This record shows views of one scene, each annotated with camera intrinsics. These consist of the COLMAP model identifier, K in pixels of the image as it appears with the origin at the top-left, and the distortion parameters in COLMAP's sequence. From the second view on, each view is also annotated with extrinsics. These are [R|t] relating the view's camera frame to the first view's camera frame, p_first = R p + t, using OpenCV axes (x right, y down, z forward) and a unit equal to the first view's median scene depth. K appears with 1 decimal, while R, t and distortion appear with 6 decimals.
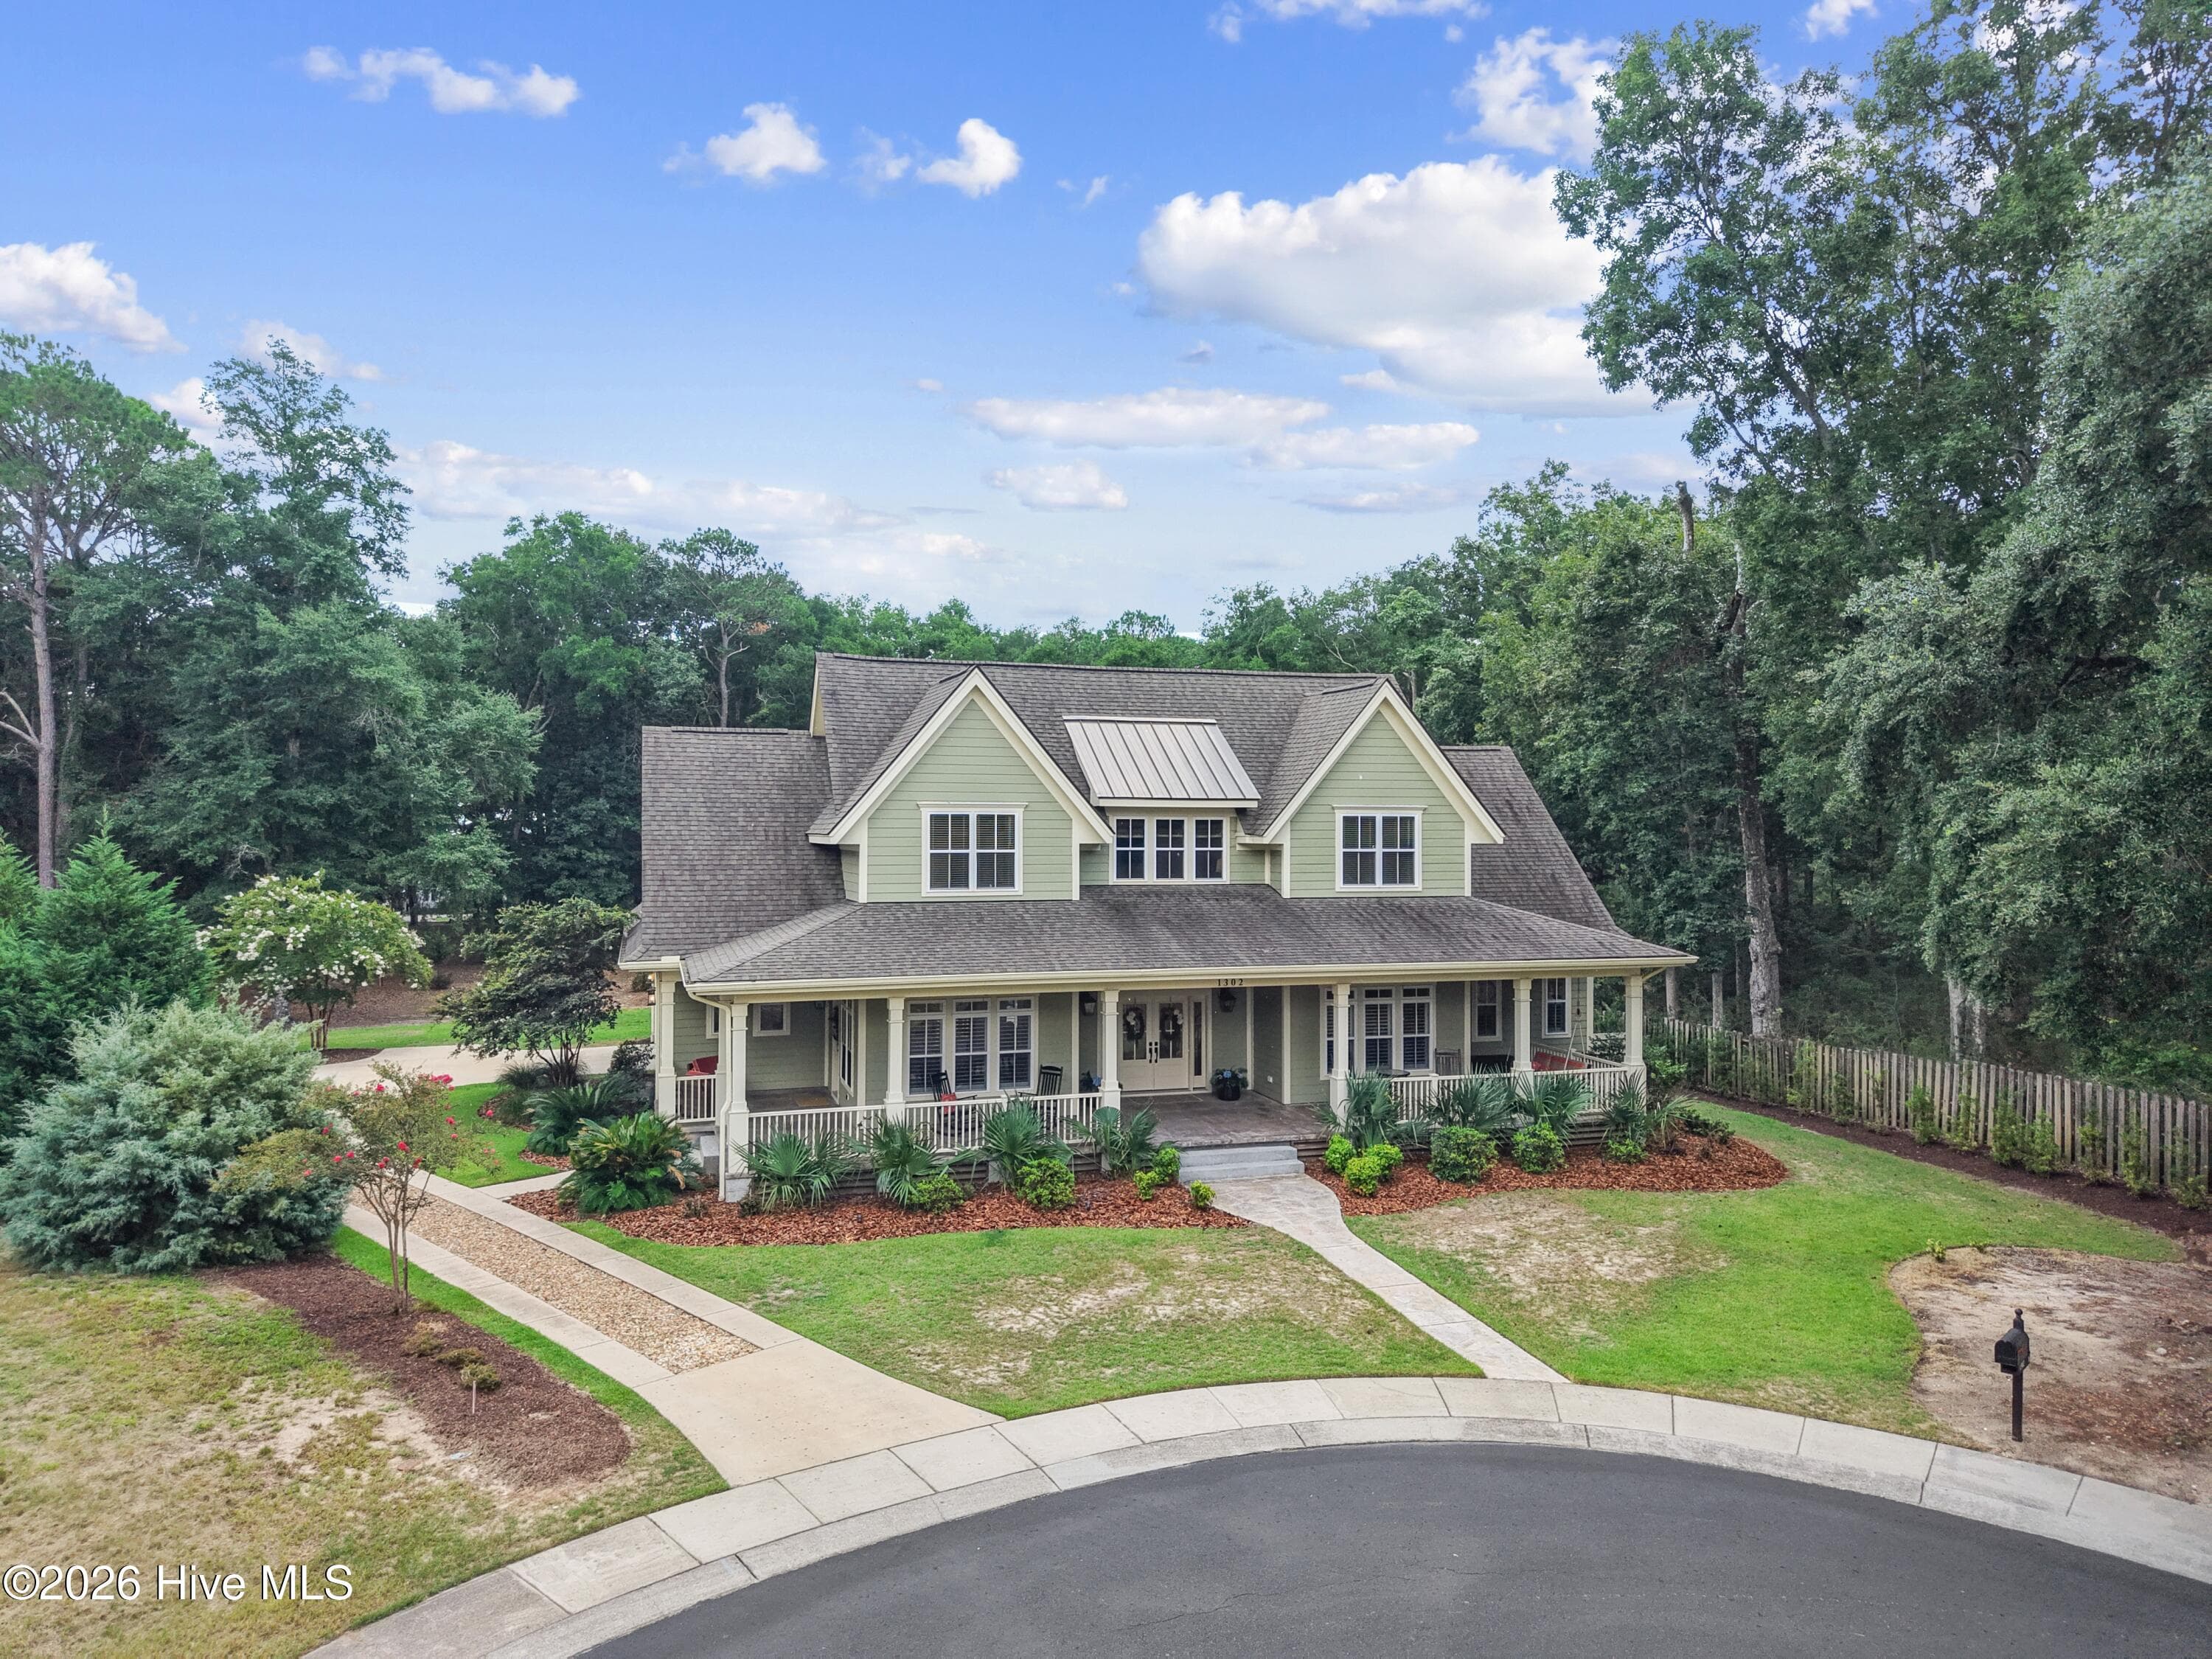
lens RADIAL K [[1533.4, 0, 1106.9], [0, 1533.4, 833.8], [0, 0, 1]] dist [0.042335, -0.057760]
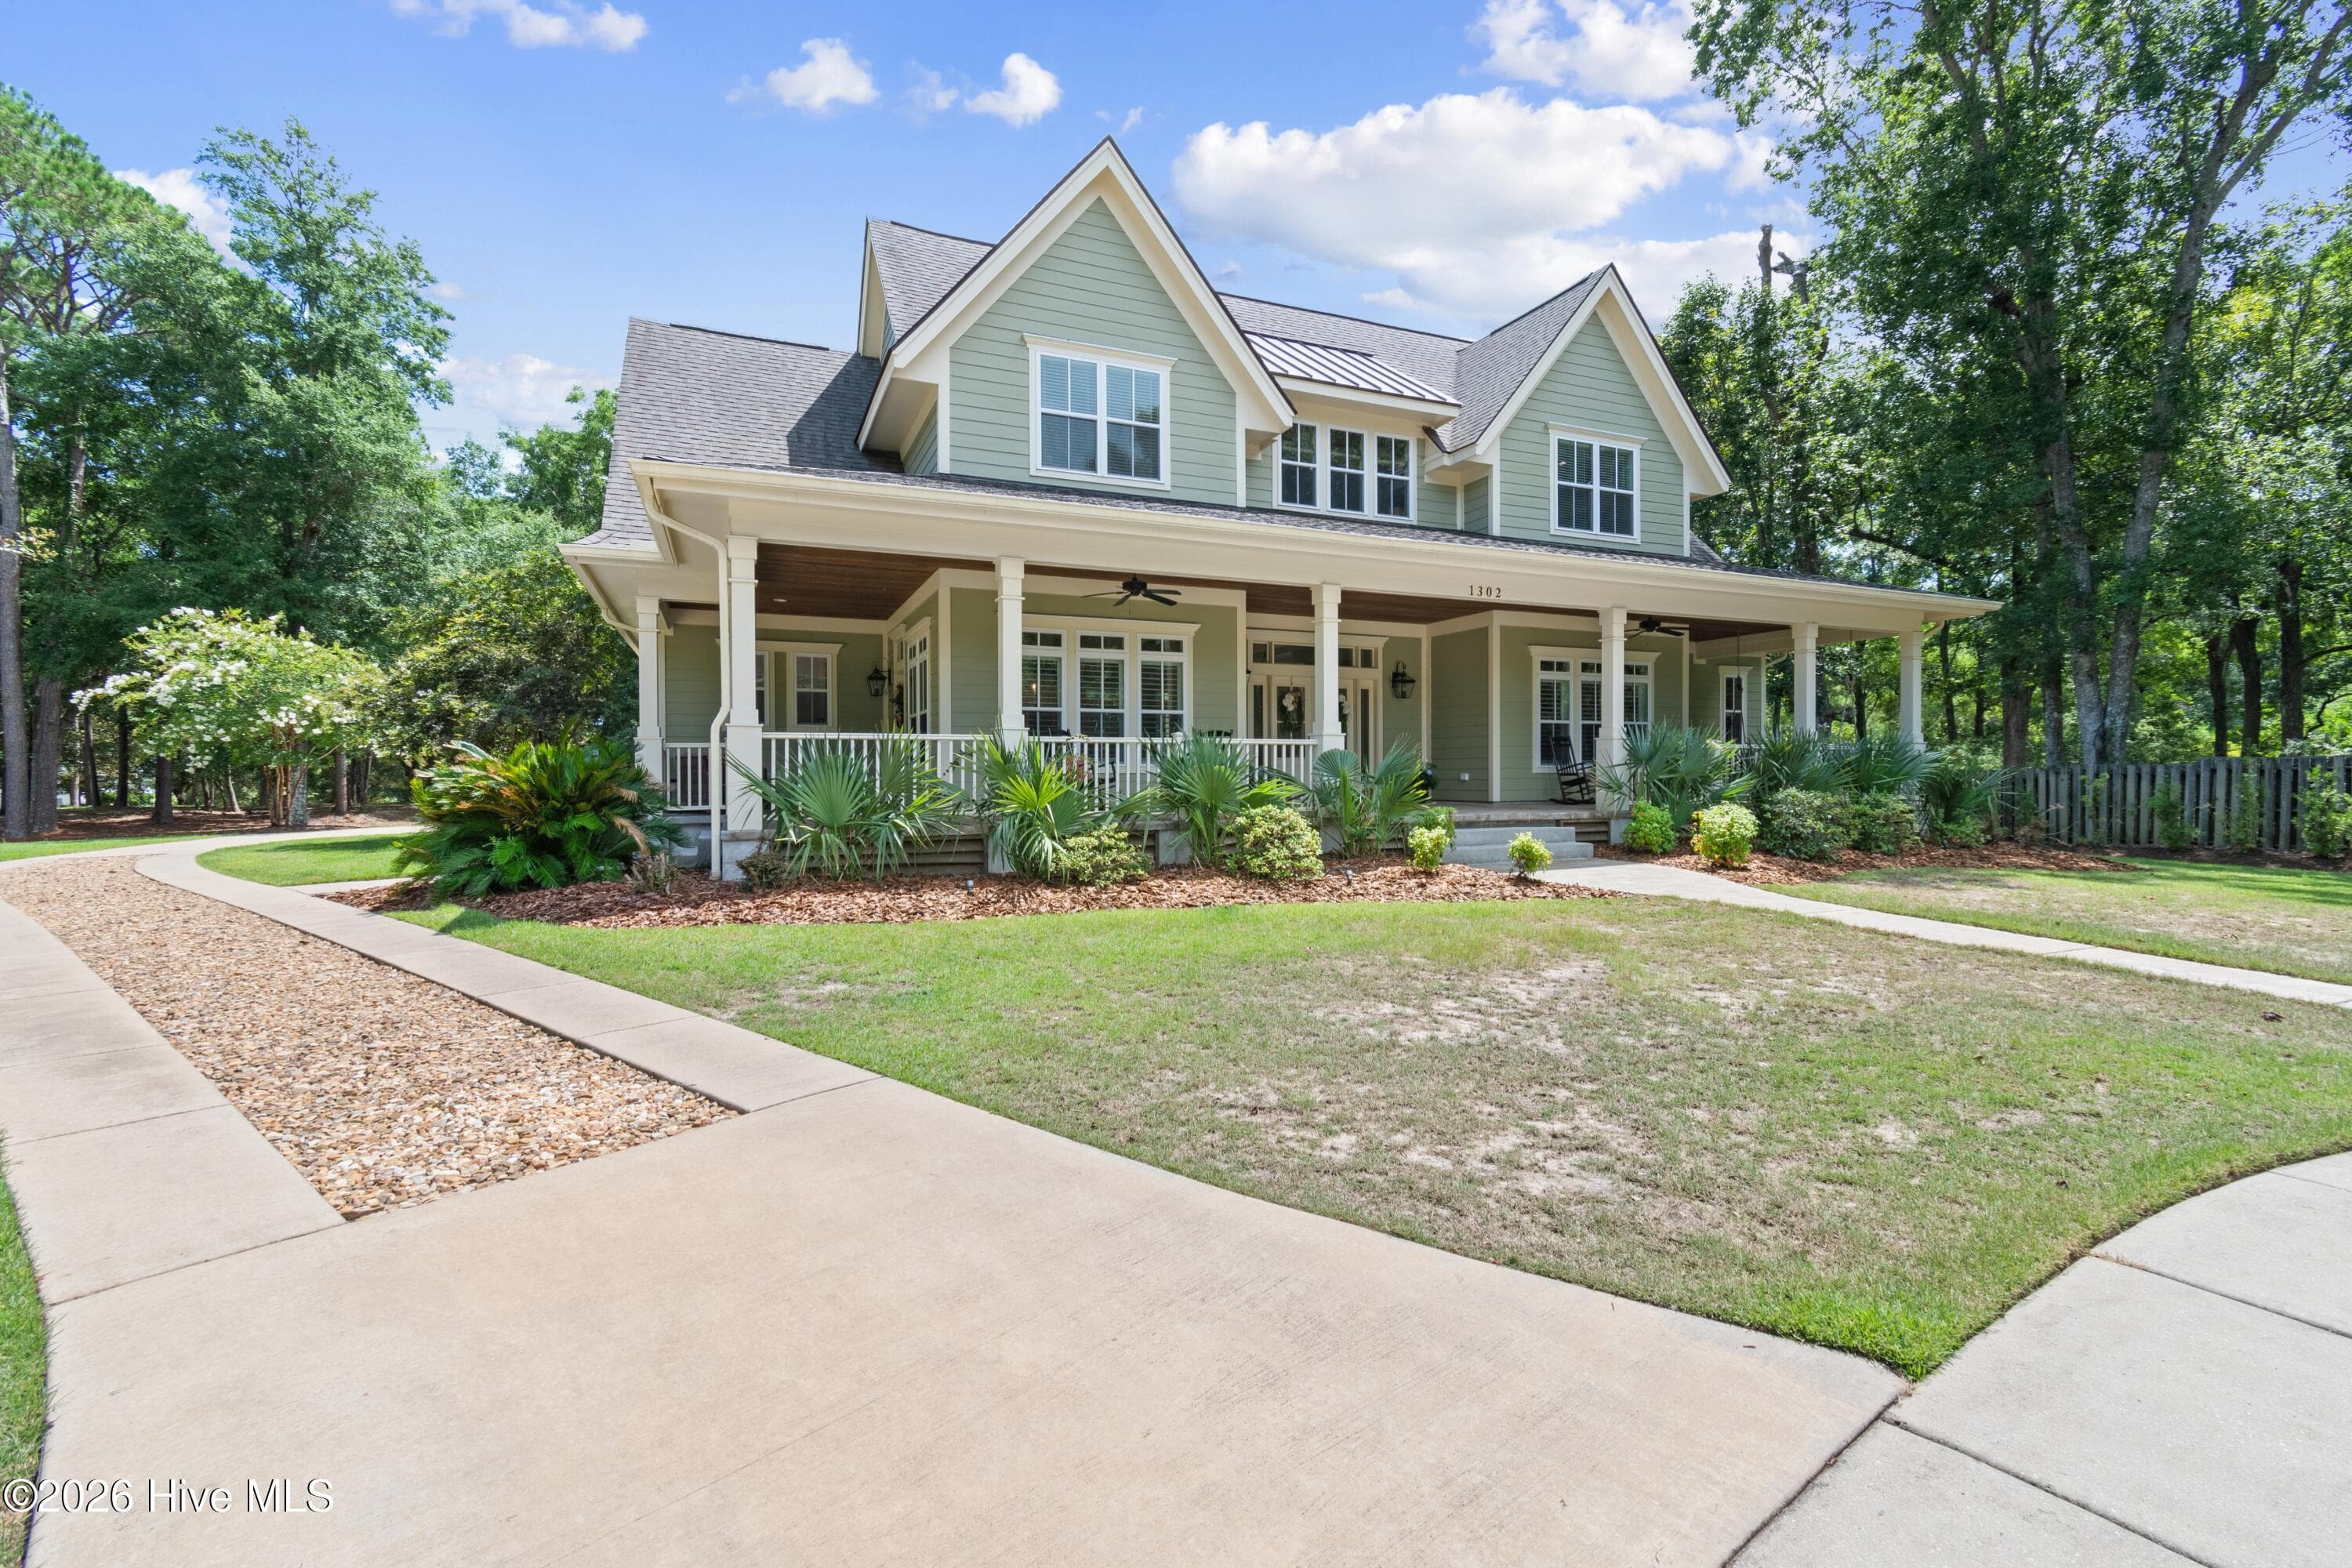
lens RADIAL K [[1026.6, 0, 1186.4], [0, 1026.6, 774.9], [0, 0, 1]] dist [0.000342, 0.000362]
pose [[0.992422, -0.000496, 0.122877, -0.102859], [0.003225, 0.999753, -0.022006, 0.173845], [-0.122836, 0.022235, 0.992178, 0.501863]]
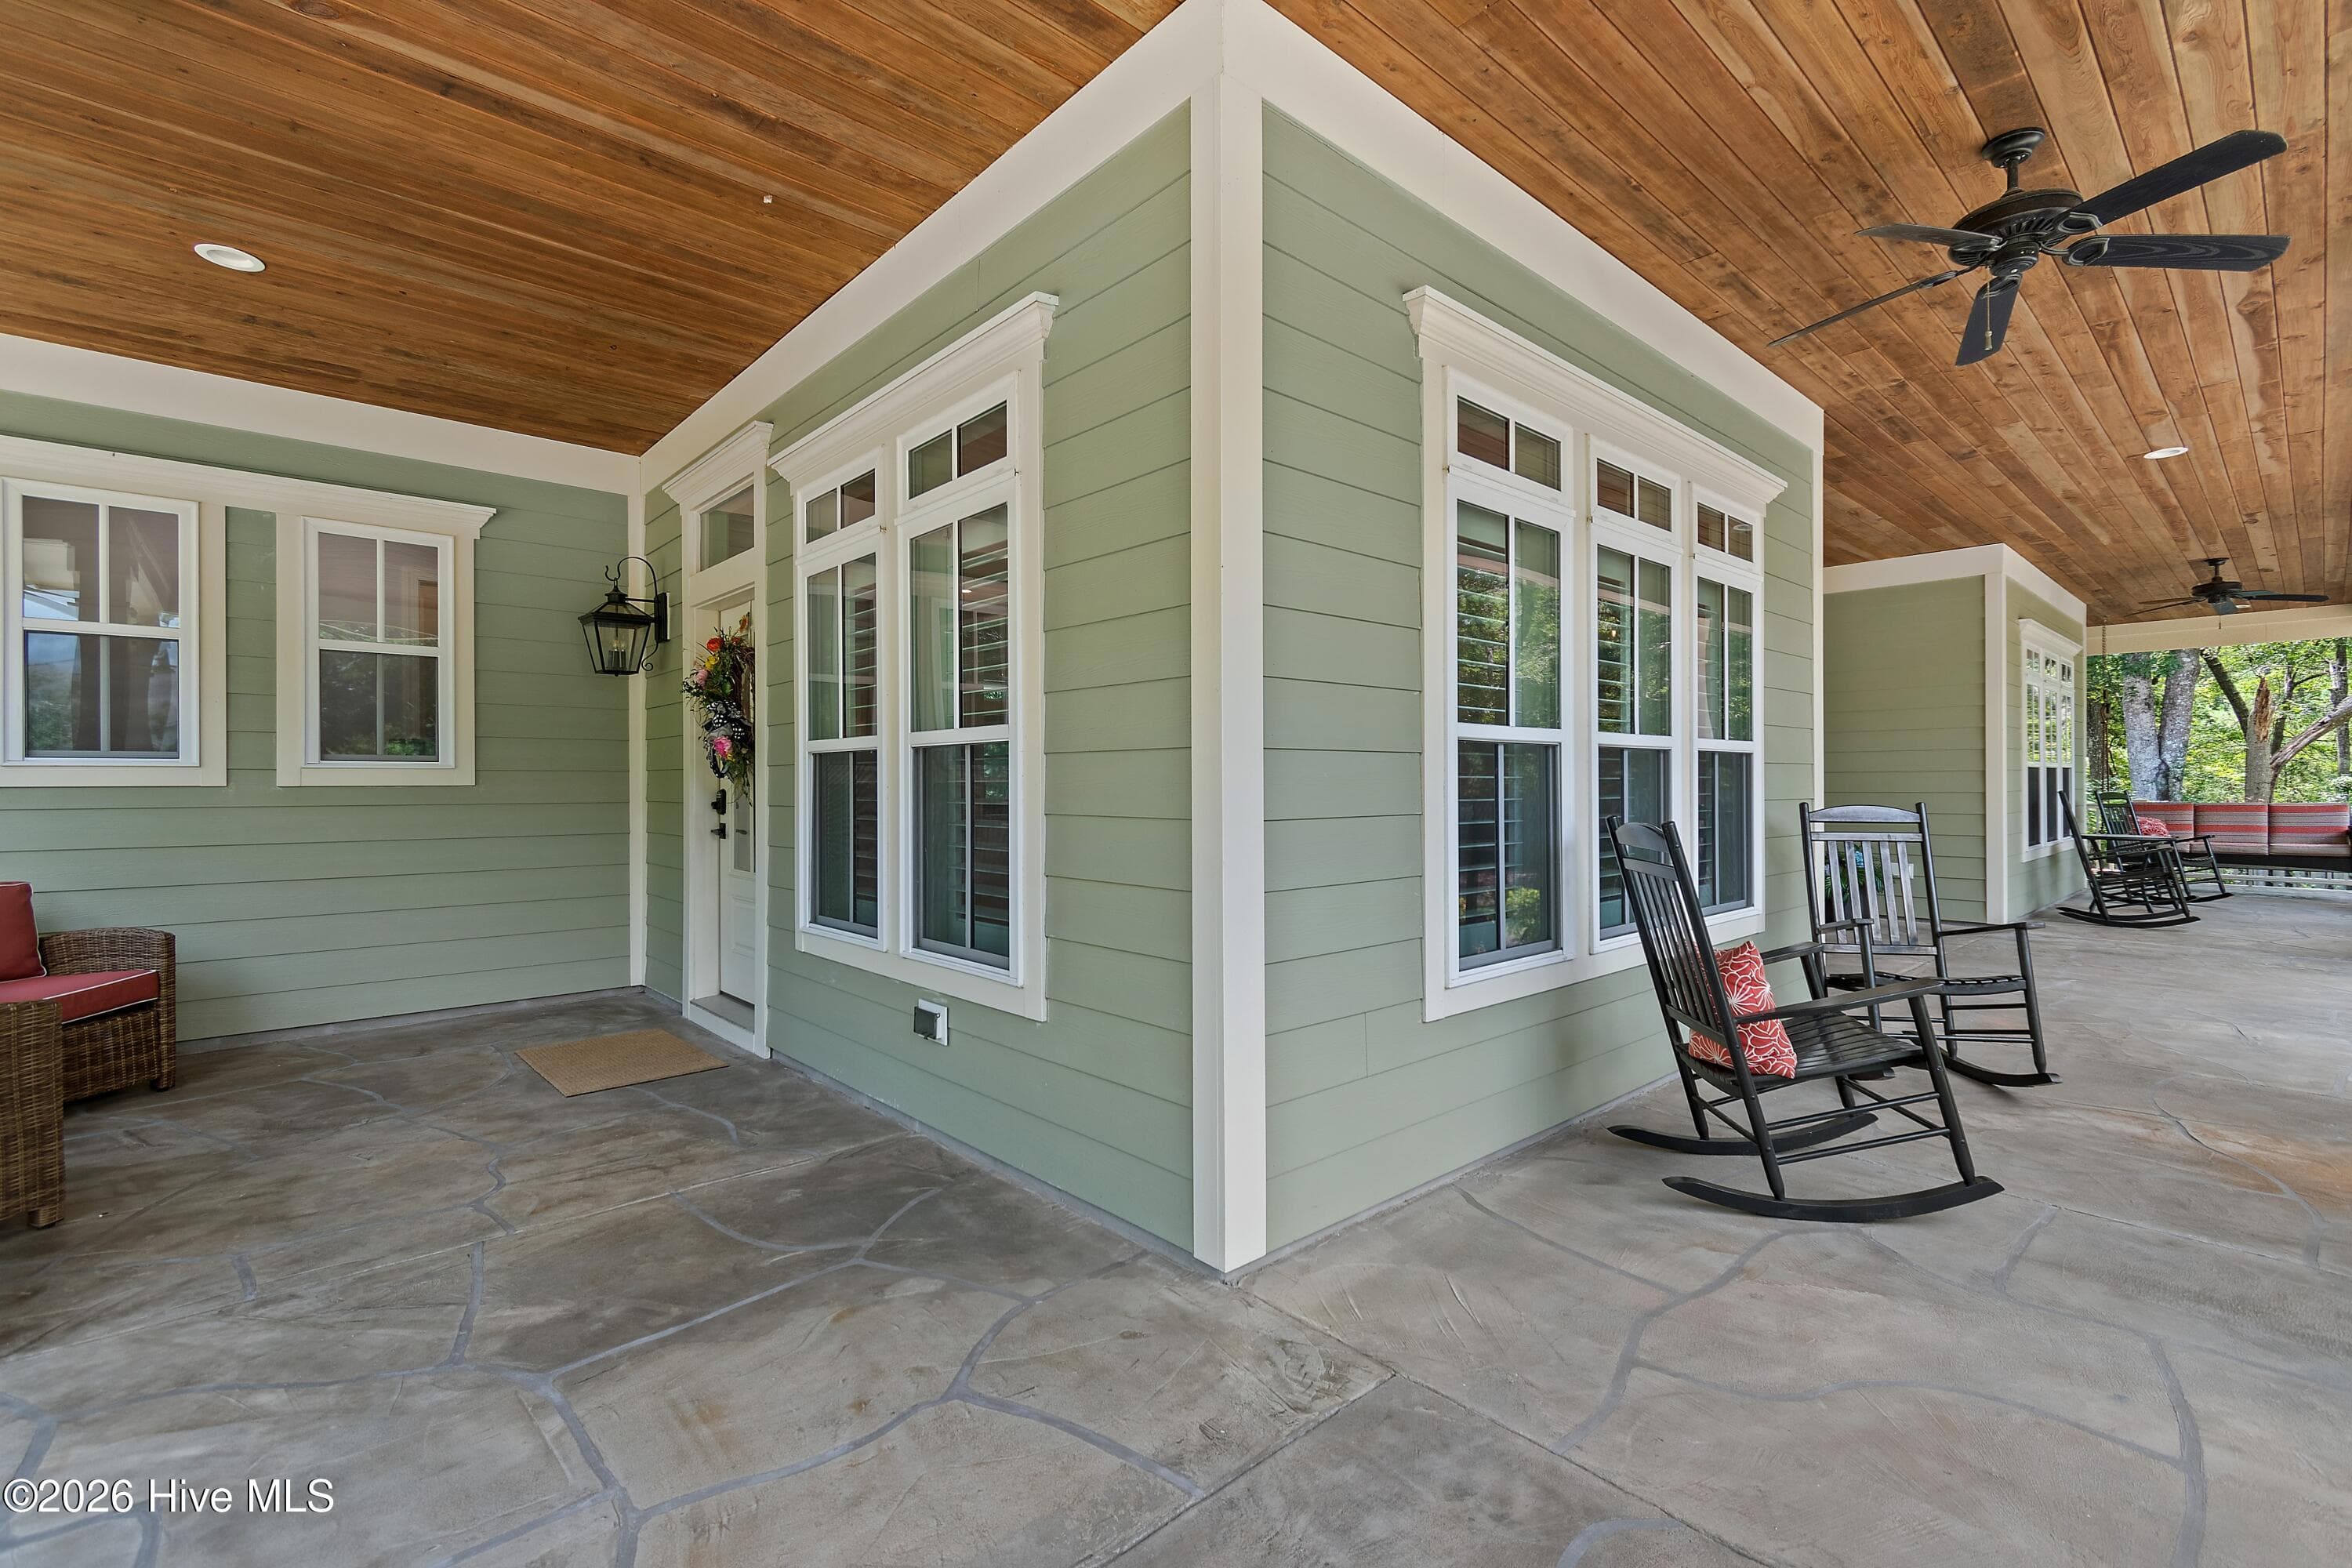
lens RADIAL K [[1026.6, 0, 1183.7], [0, 1026.6, 784.3], [0, 0, 1]] dist [0.000342, 0.000362]
pose [[0.904462, -0.000904, 0.426552, -0.154703], [0.014688, 0.999471, -0.029026, 0.155942], [-0.426300, 0.032518, 0.903997, 0.724790]]
